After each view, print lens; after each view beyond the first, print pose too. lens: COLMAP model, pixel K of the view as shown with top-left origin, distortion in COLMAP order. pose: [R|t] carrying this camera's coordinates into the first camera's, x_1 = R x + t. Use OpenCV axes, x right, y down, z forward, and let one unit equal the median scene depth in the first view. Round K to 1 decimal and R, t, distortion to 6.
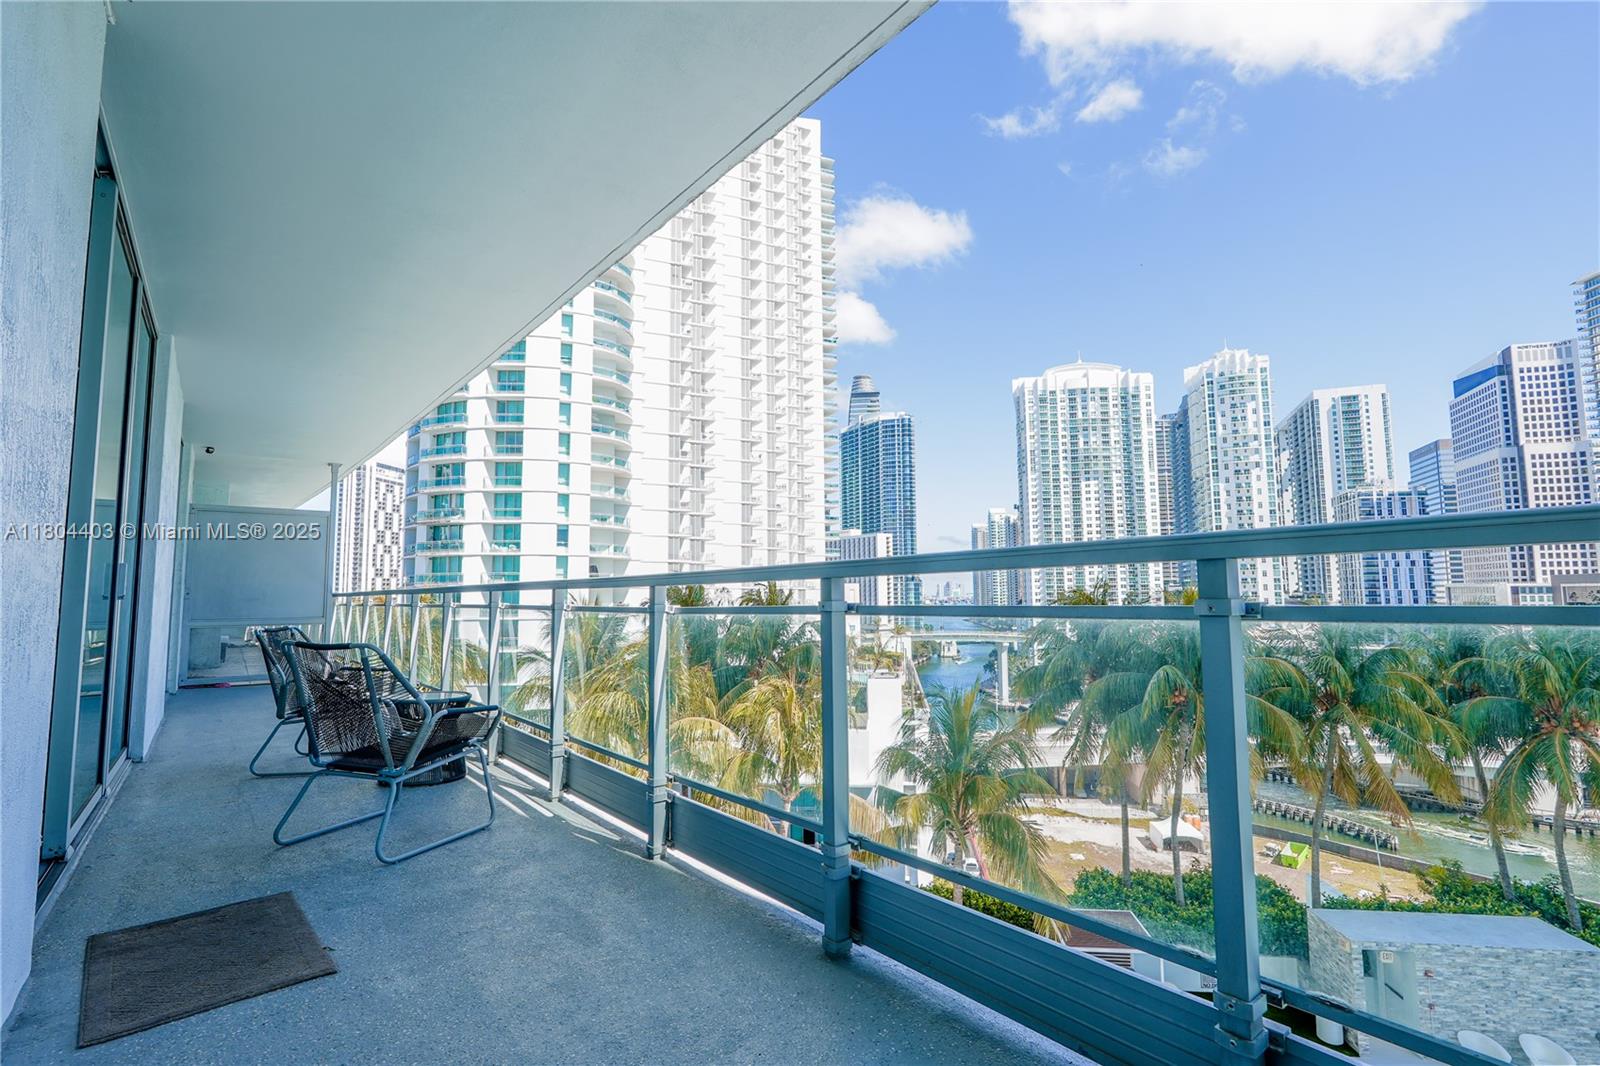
lens RADIAL K [[731.2, 0, 806.8], [0, 731.2, 530.9], [0, 0, 1]] dist [-0.025485, 0.010892]
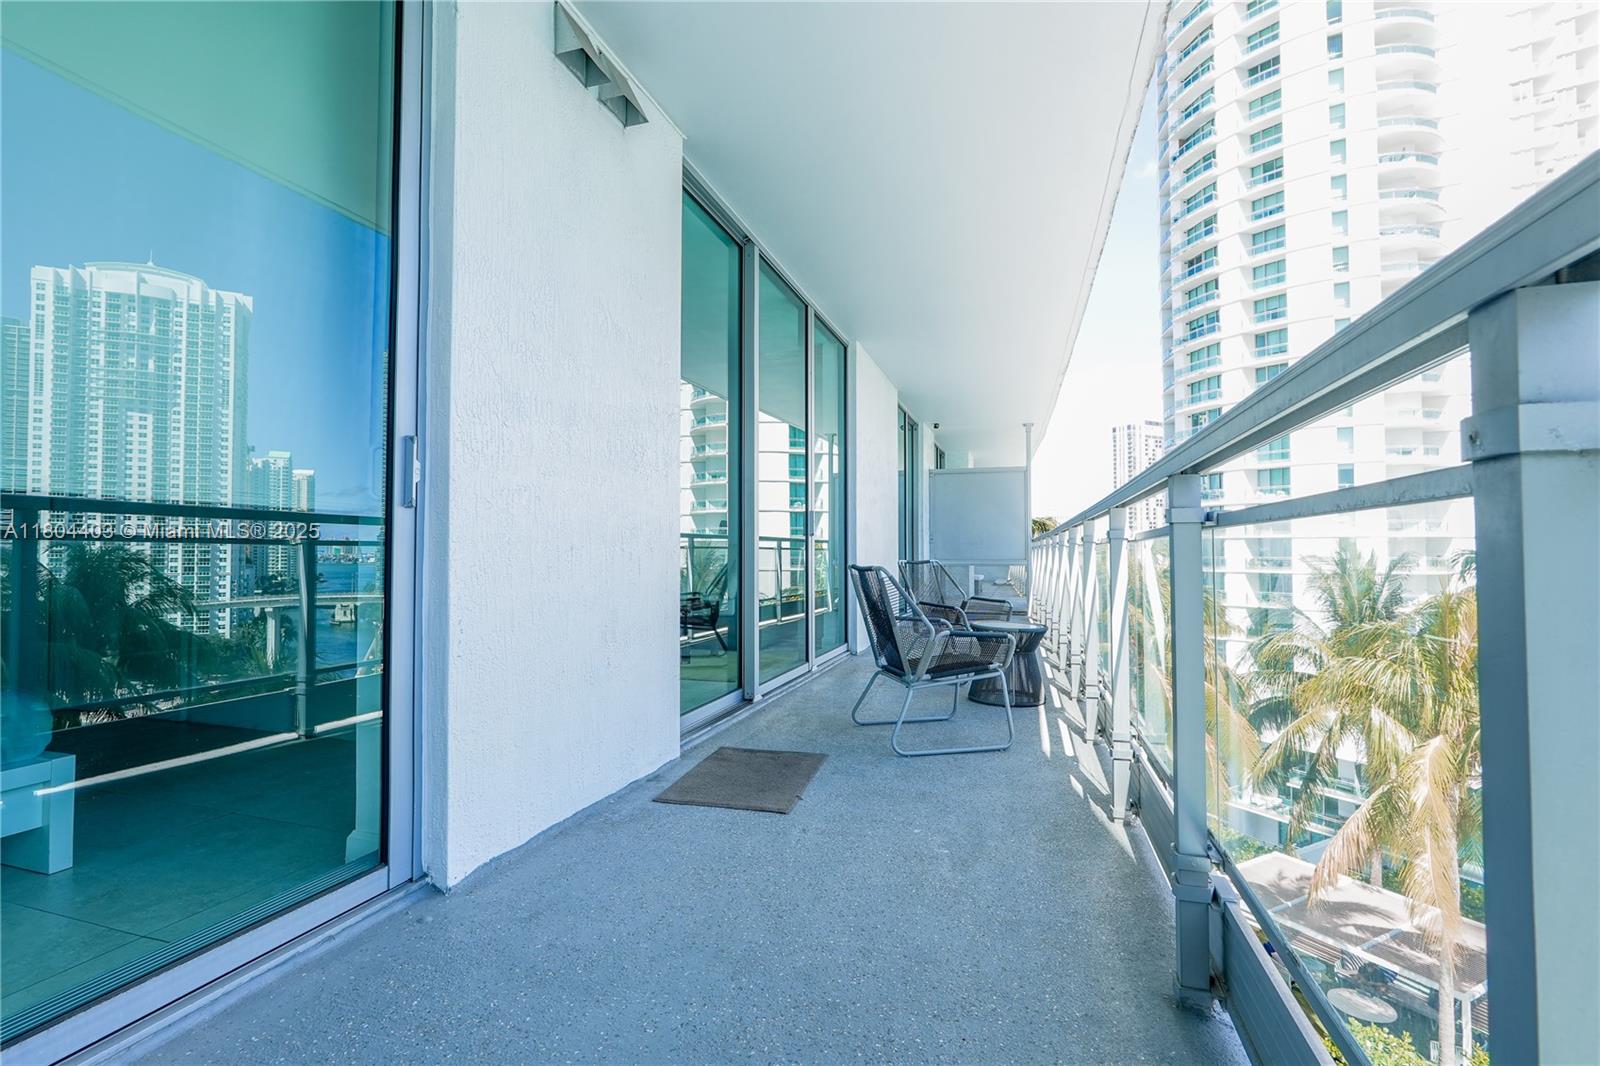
lens RADIAL K [[731.2, 0, 806.8], [0, 731.2, 530.9], [0, 0, 1]] dist [-0.025485, 0.010892]
pose [[0.561375, -0.014275, -0.827438, 0.258300], [0.069031, 0.997174, 0.029631, 0.046113], [0.824677, -0.073753, 0.560774, 0.203486]]
